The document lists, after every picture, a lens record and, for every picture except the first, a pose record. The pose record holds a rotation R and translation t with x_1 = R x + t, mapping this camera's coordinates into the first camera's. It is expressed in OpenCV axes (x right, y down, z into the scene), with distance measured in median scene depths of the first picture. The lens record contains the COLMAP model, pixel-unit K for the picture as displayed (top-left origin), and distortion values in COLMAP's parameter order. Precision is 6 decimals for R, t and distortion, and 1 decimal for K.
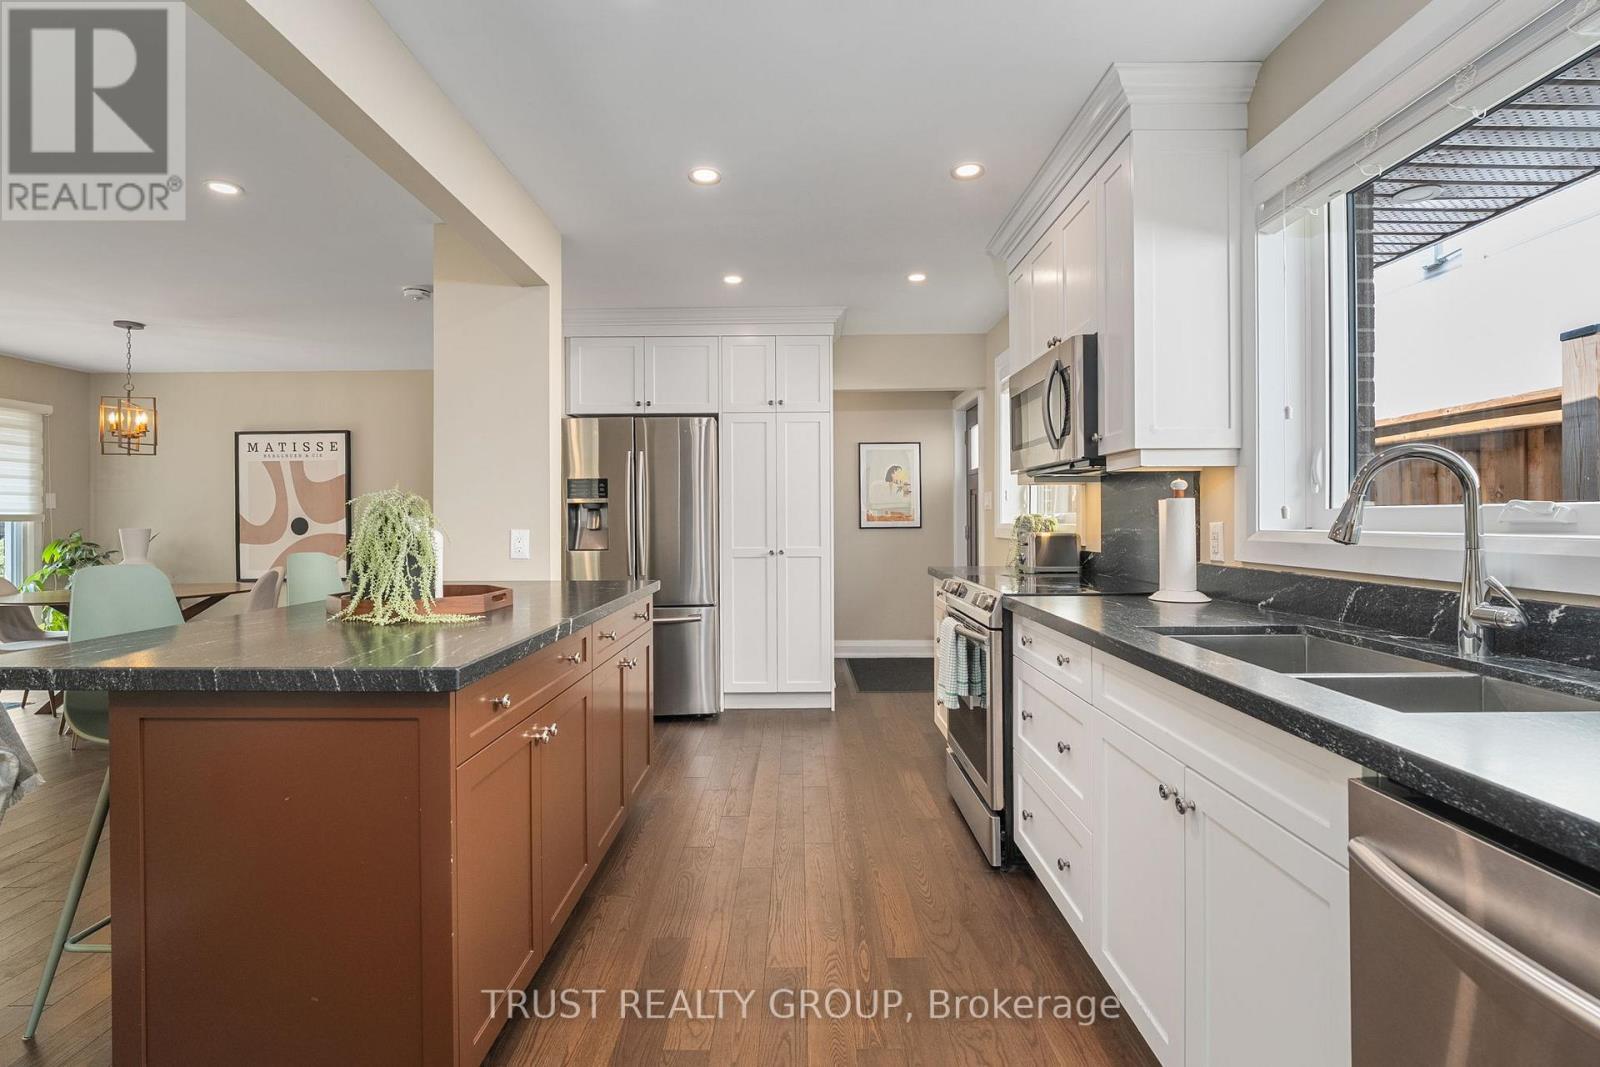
lens RADIAL K [[750.9, 0, 805.2], [0, 750.9, 522.4], [0, 0, 1]] dist [-0.002371, 0.000233]
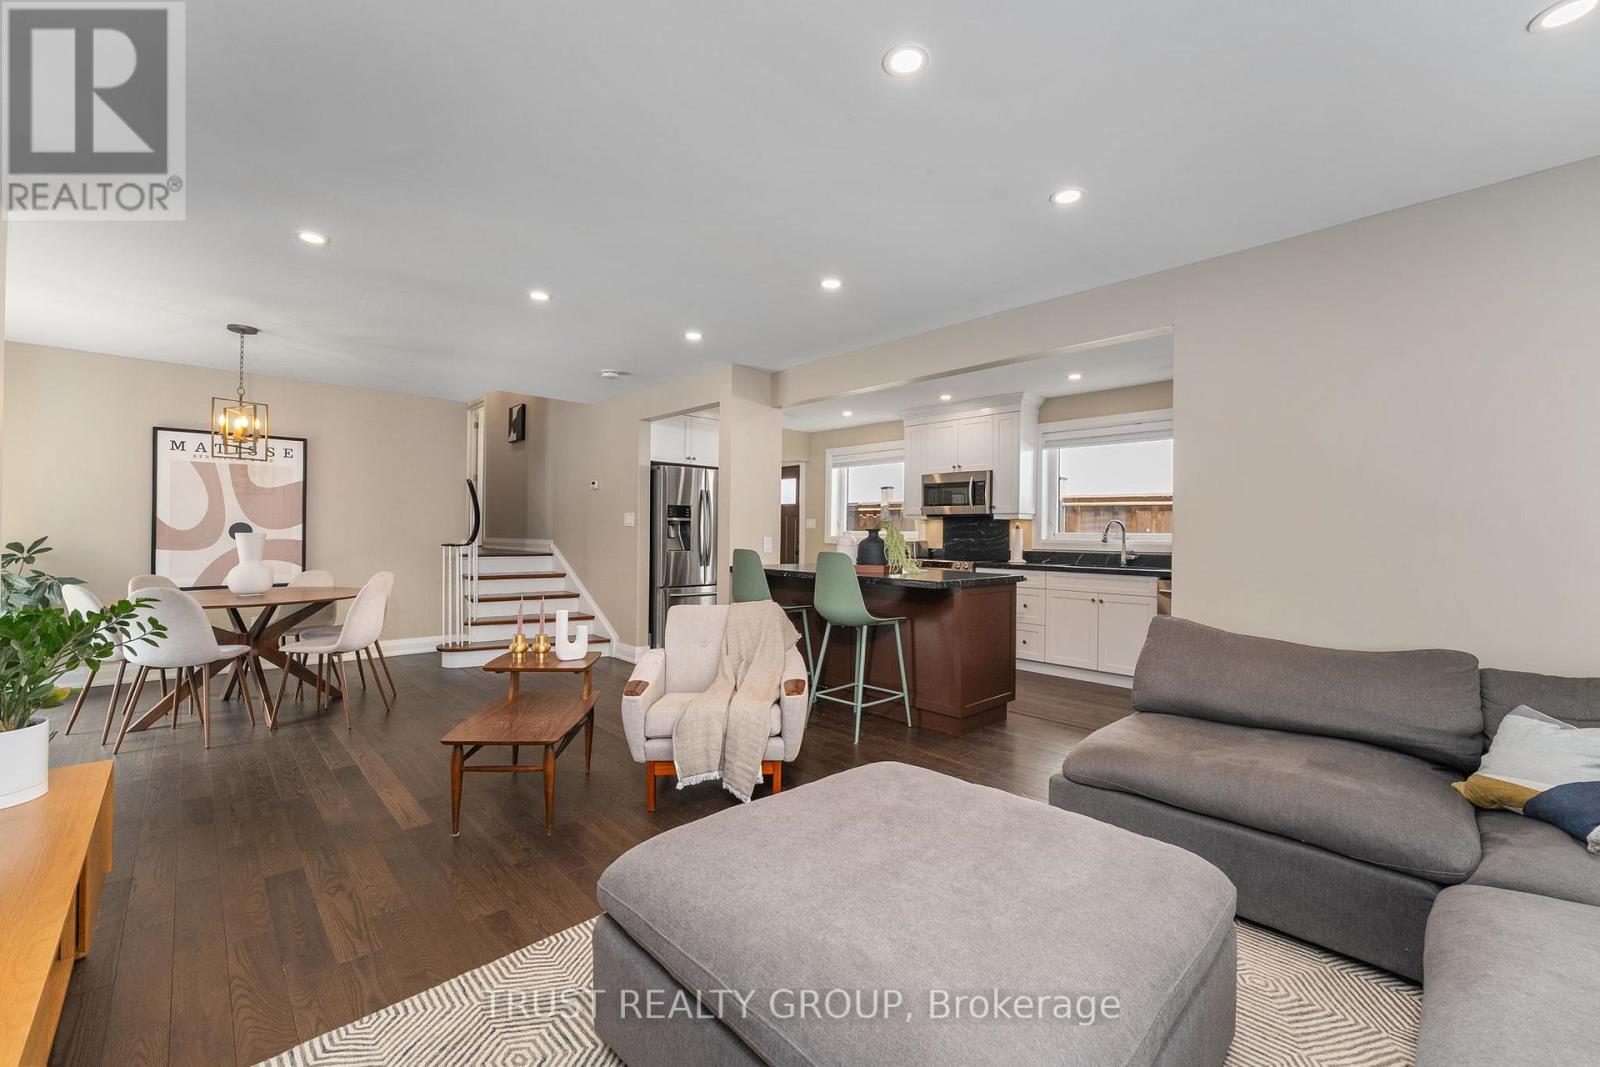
lens RADIAL K [[652.6, 0, 800.0], [0, 652.6, 533.5], [0, 0, 1]] dist [-0.003864, -0.000138]
pose [[0.720532, 0.012968, 0.693301, -1.651493], [-0.011063, 0.999913, -0.007205, 0.013105], [-0.693334, -0.002479, 0.720612, -0.253390]]
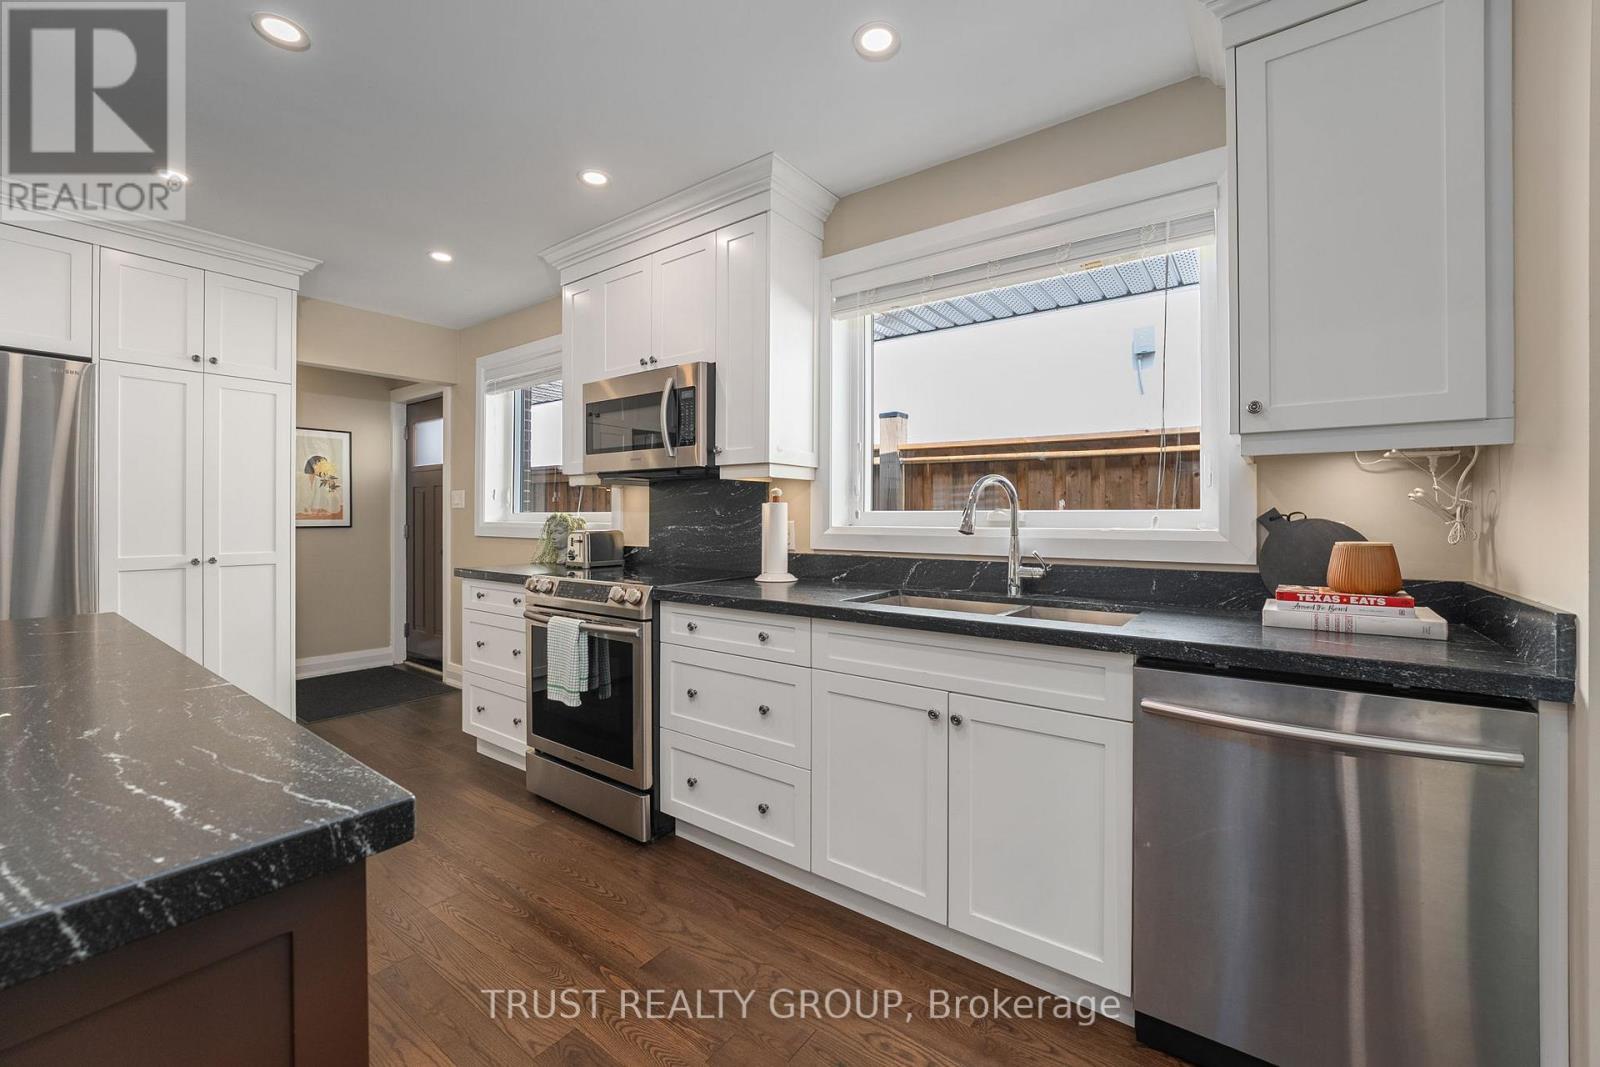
lens RADIAL K [[649.4, 0, 795.1], [0, 649.4, 519.8], [0, 0, 1]] dist [-0.008609, 0.000002]
pose [[0.598607, 0.002733, 0.801038, -0.323629], [-0.000442, 0.999995, -0.003081, 0.001053], [-0.801043, 0.001490, 0.598605, 0.245879]]
